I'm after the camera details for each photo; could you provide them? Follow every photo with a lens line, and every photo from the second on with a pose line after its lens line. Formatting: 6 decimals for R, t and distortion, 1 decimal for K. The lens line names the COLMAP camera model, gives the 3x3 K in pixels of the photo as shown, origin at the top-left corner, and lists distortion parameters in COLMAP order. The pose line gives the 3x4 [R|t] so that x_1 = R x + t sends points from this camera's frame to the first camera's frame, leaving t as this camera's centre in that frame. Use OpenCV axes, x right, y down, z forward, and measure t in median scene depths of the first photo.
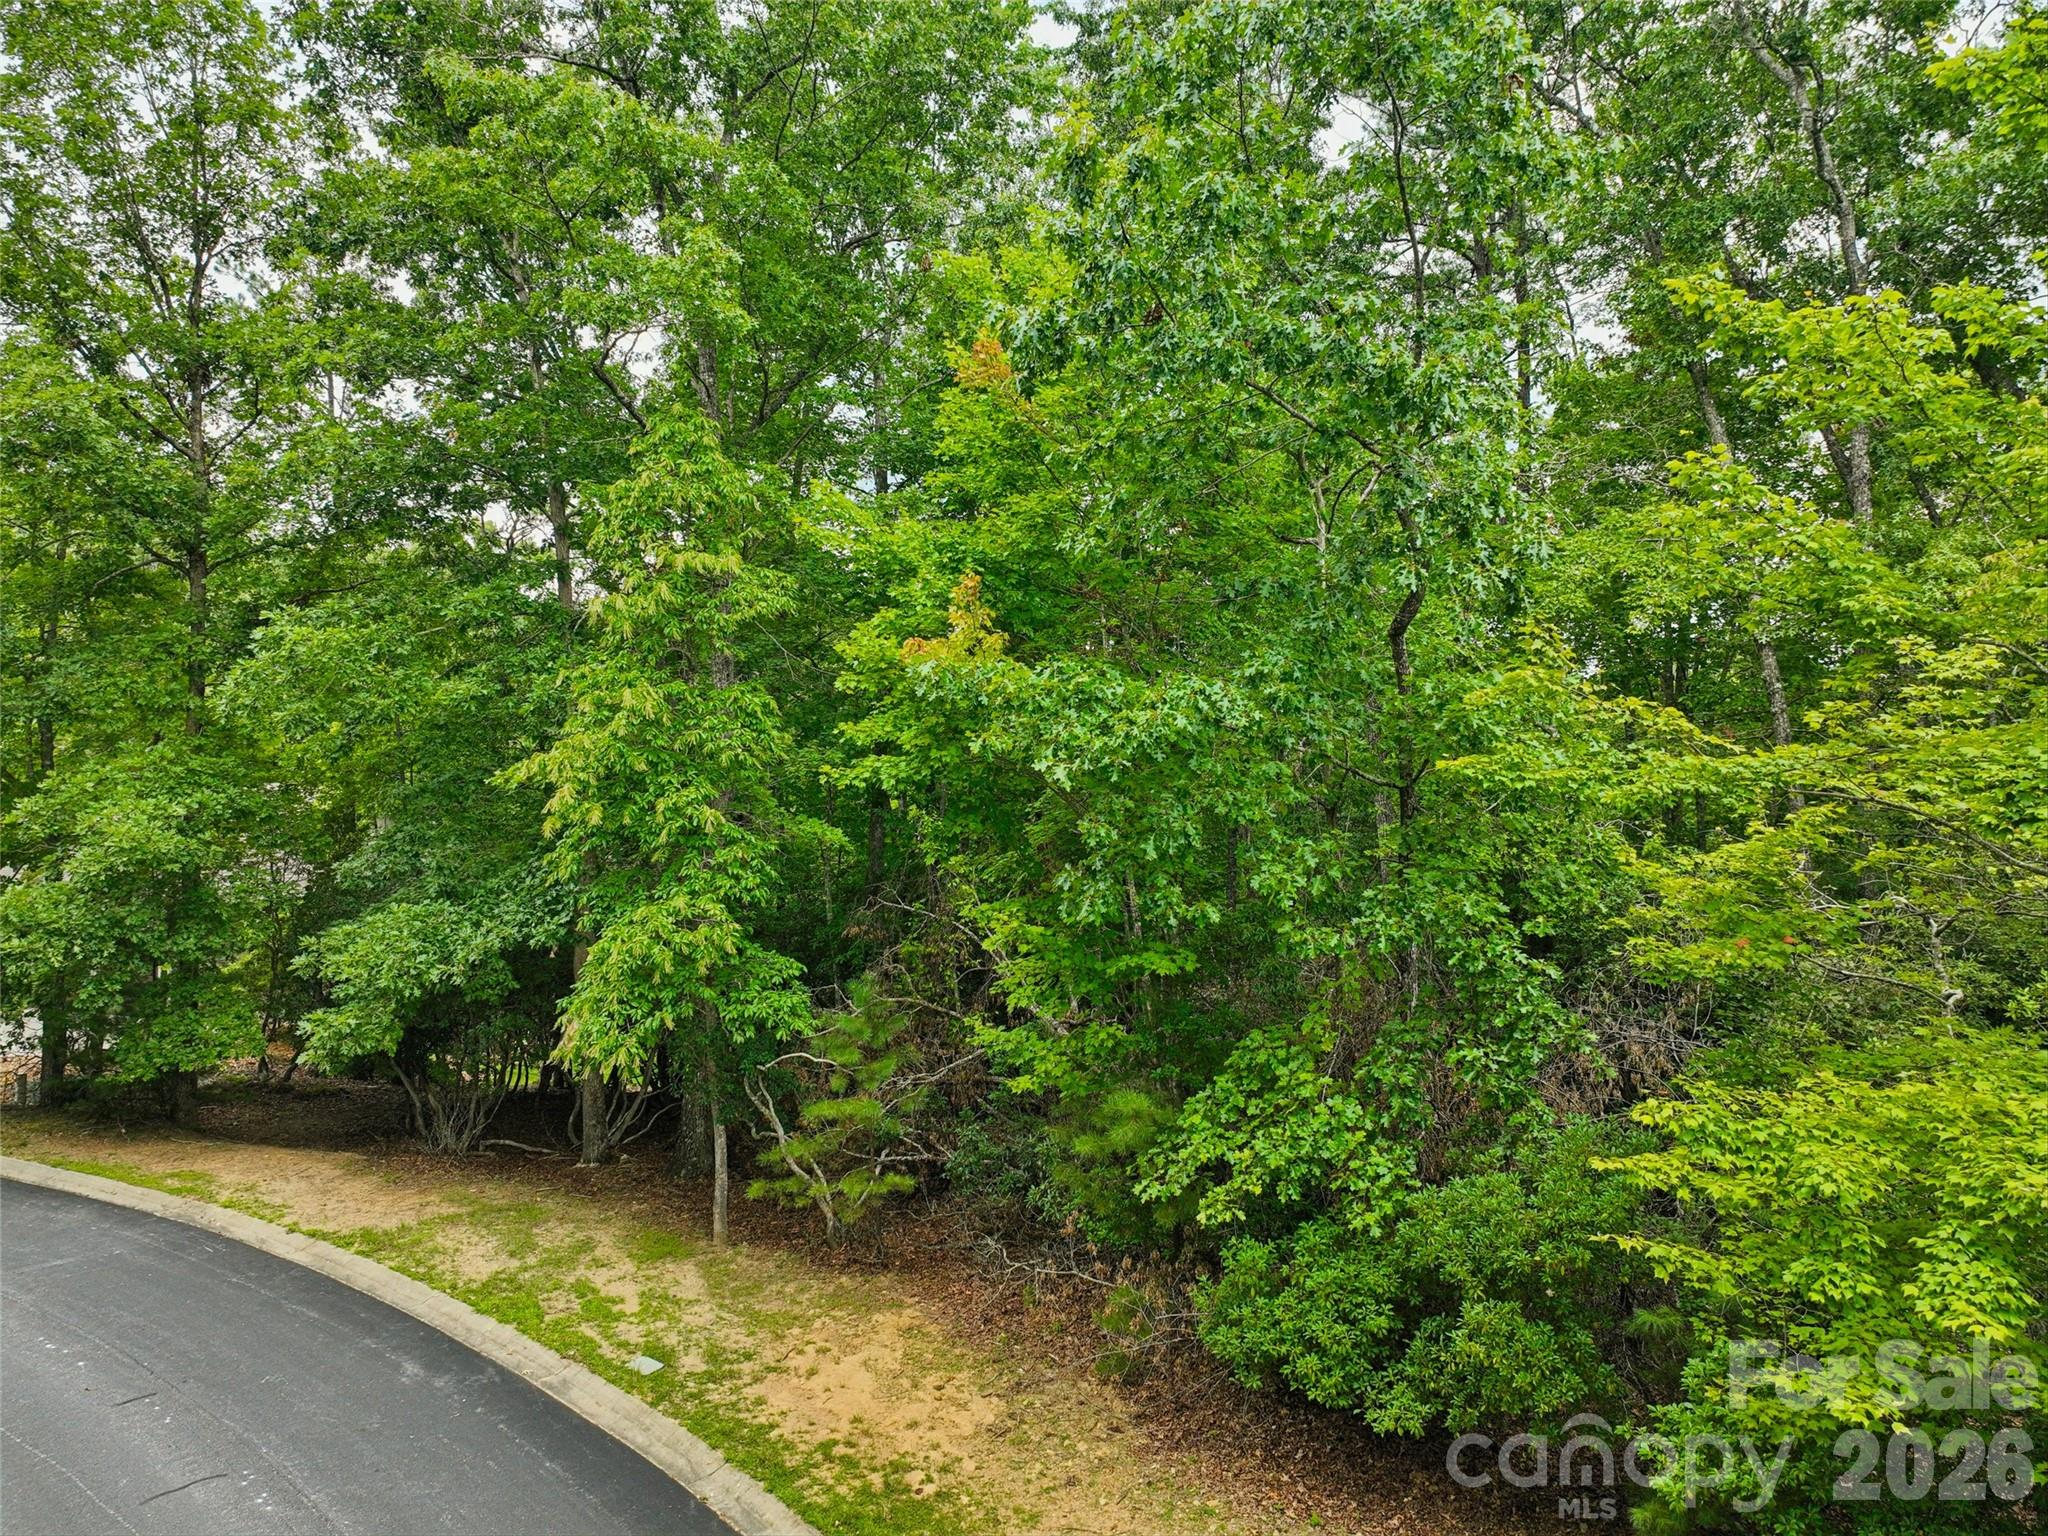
lens RADIAL K [[1495.2, 0, 1024.0], [0, 1495.2, 768.0], [0, 0, 1]] dist [-0.023084, 0.055188]
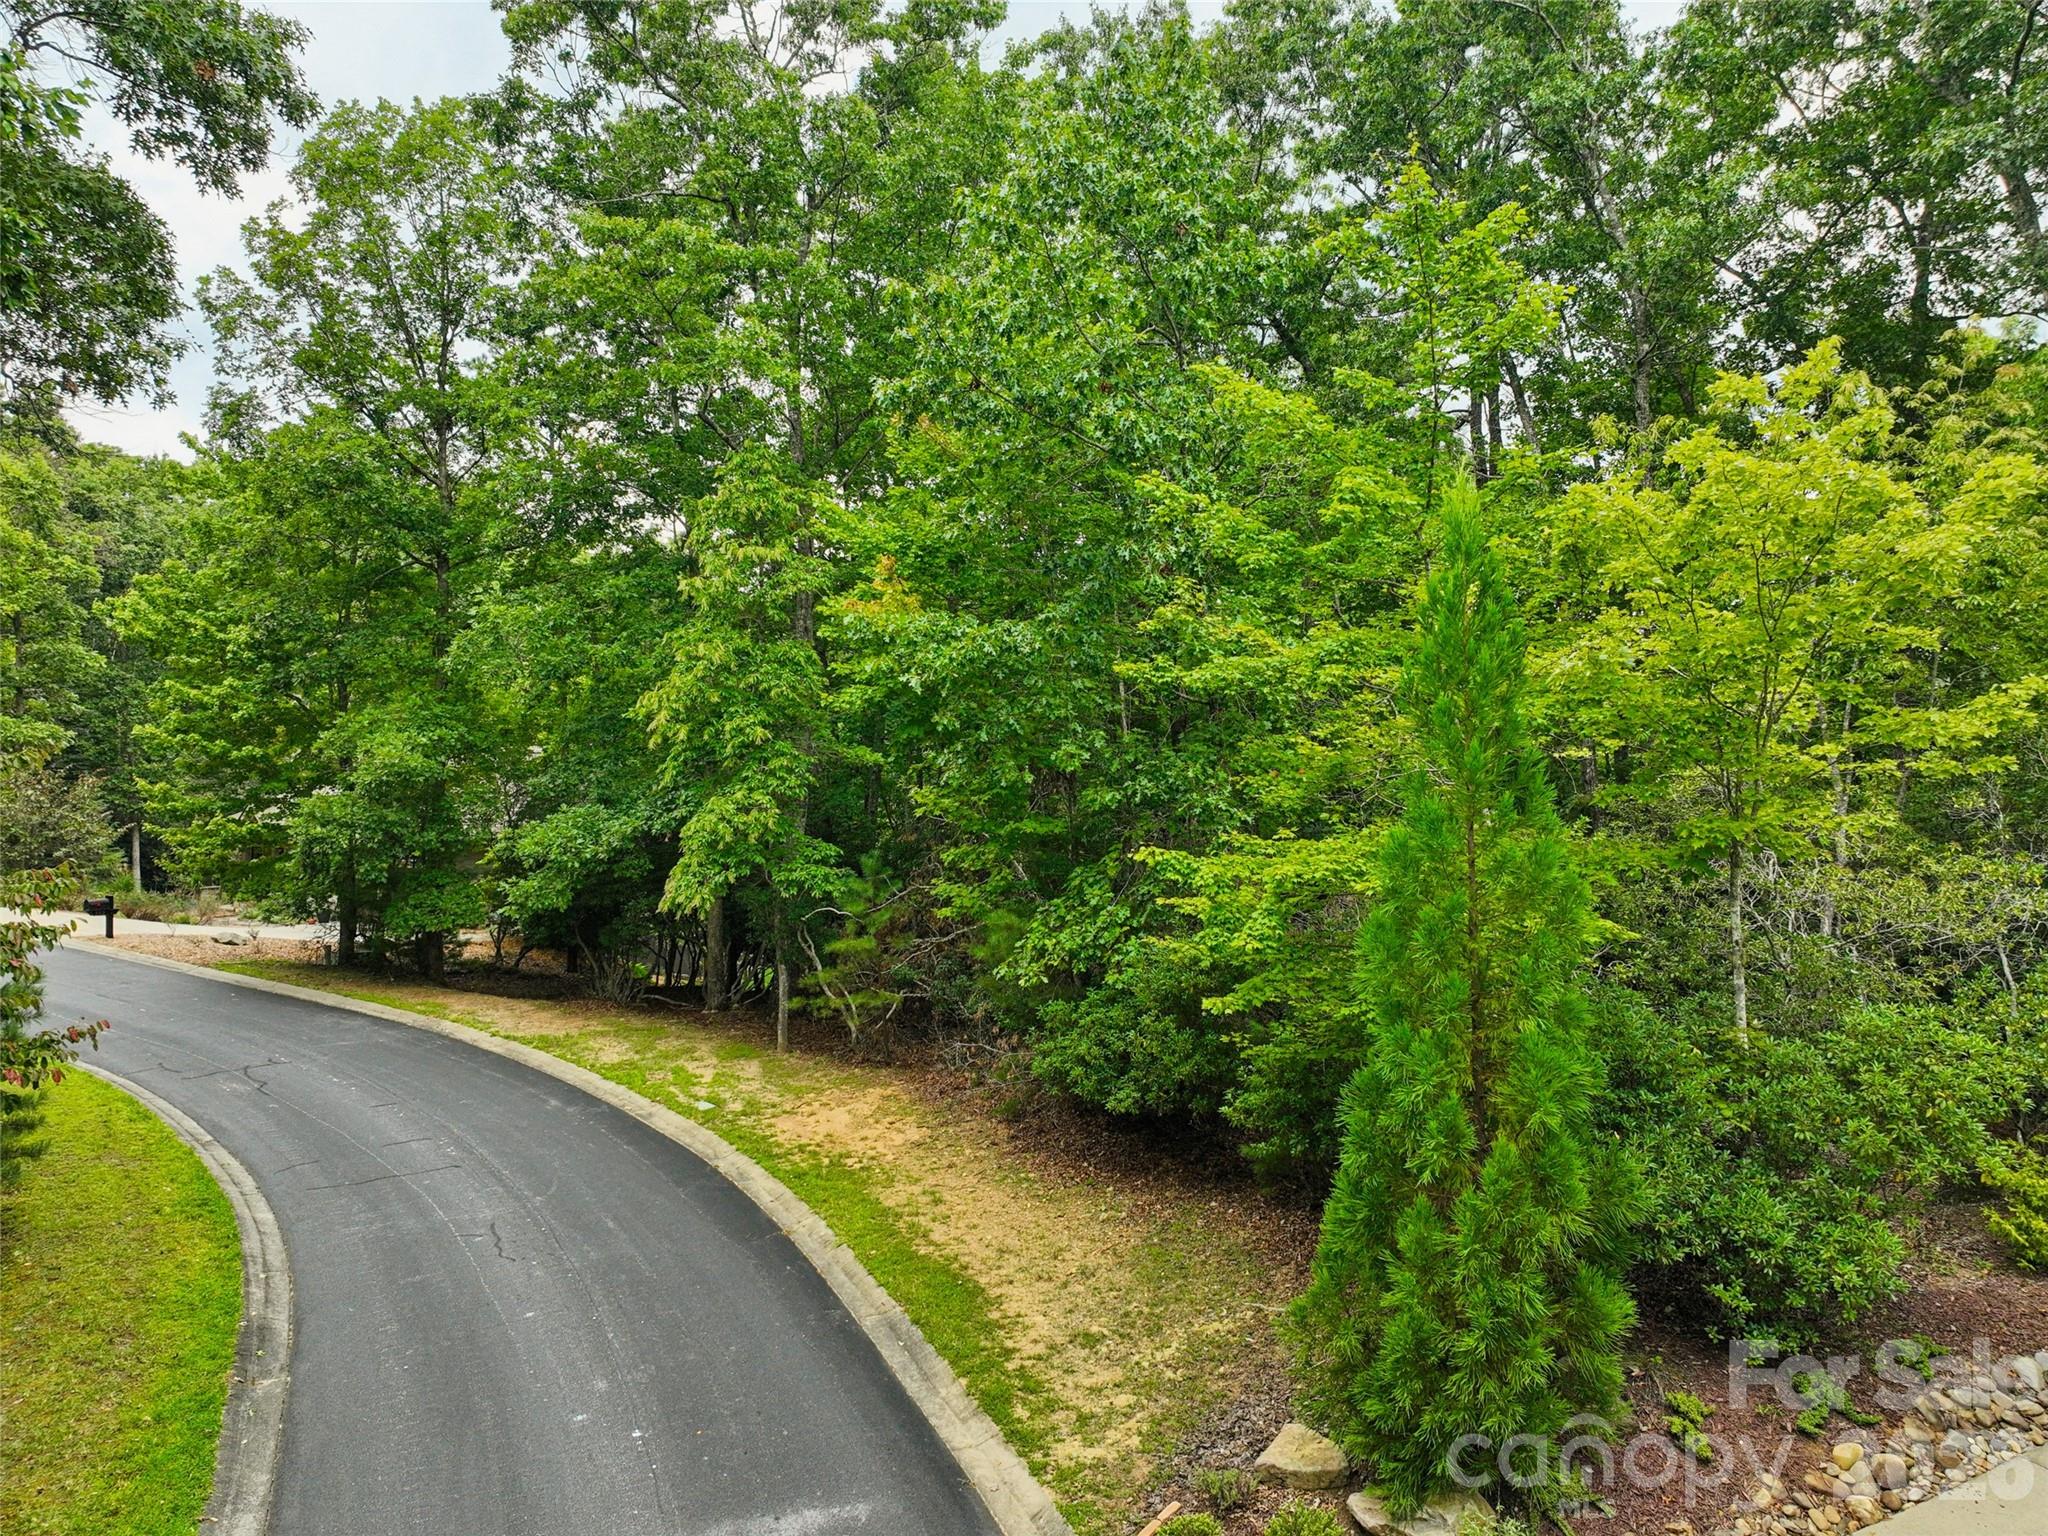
lens RADIAL K [[1495.2, 0, 1024.0], [0, 1495.2, 768.0], [0, 0, 1]] dist [-0.023084, 0.055188]
pose [[0.986373, 0.003337, -0.164490, 0.255687], [-0.002686, 0.999988, 0.004182, 0.055538], [0.164502, -0.003683, 0.986370, -0.334709]]
